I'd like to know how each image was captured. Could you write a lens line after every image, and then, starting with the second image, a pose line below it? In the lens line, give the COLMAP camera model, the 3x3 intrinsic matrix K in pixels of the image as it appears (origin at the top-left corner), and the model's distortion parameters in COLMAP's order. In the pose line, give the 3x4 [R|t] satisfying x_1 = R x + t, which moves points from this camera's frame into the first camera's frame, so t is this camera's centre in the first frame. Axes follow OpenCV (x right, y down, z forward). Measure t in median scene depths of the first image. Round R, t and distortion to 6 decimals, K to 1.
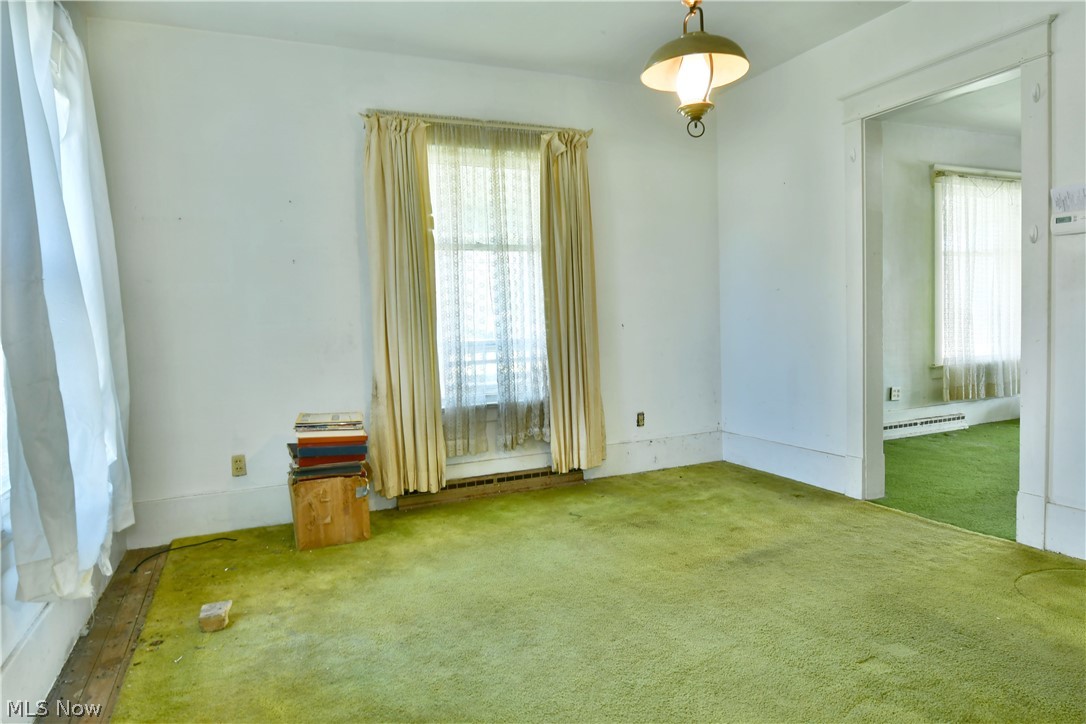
lens RADIAL K [[674.6, 0, 542.6], [0, 674.6, 361.1], [0, 0, 1]] dist [-0.001410, -0.004833]
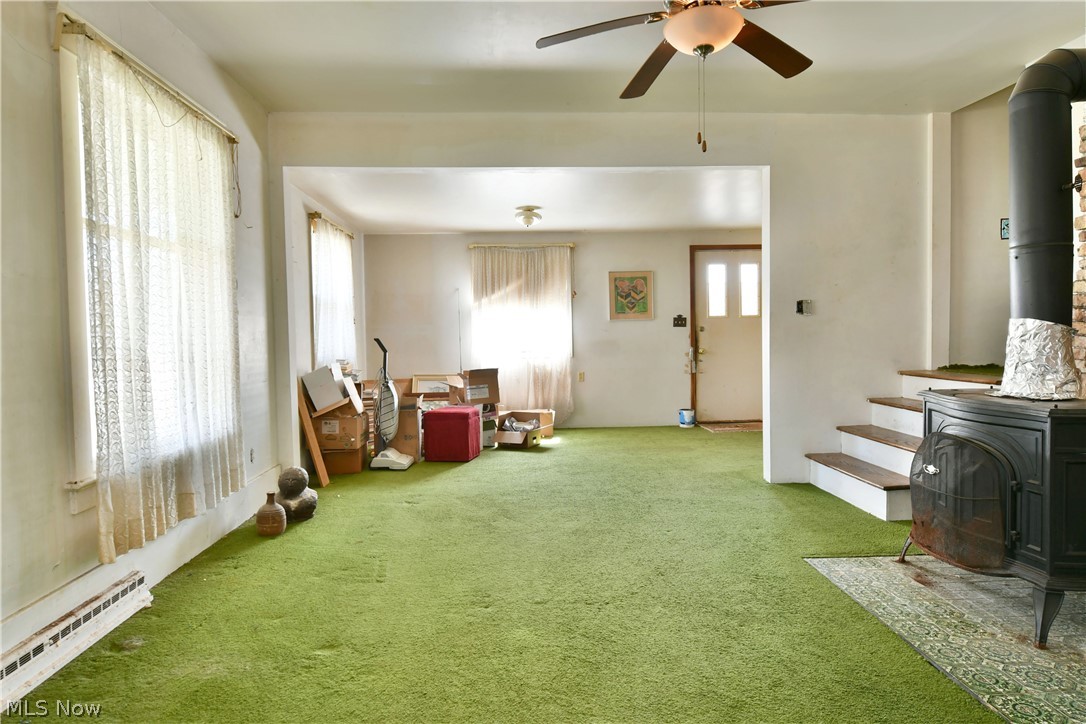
lens RADIAL K [[674.6, 0, 542.5], [0, 674.6, 359.2], [0, 0, 1]] dist [-0.001410, -0.004833]
pose [[0.365001, -0.005950, 0.930988, 0.296175], [0.058411, 0.998156, -0.016522, -0.046425], [-0.929173, 0.060411, 0.364675, 0.570474]]
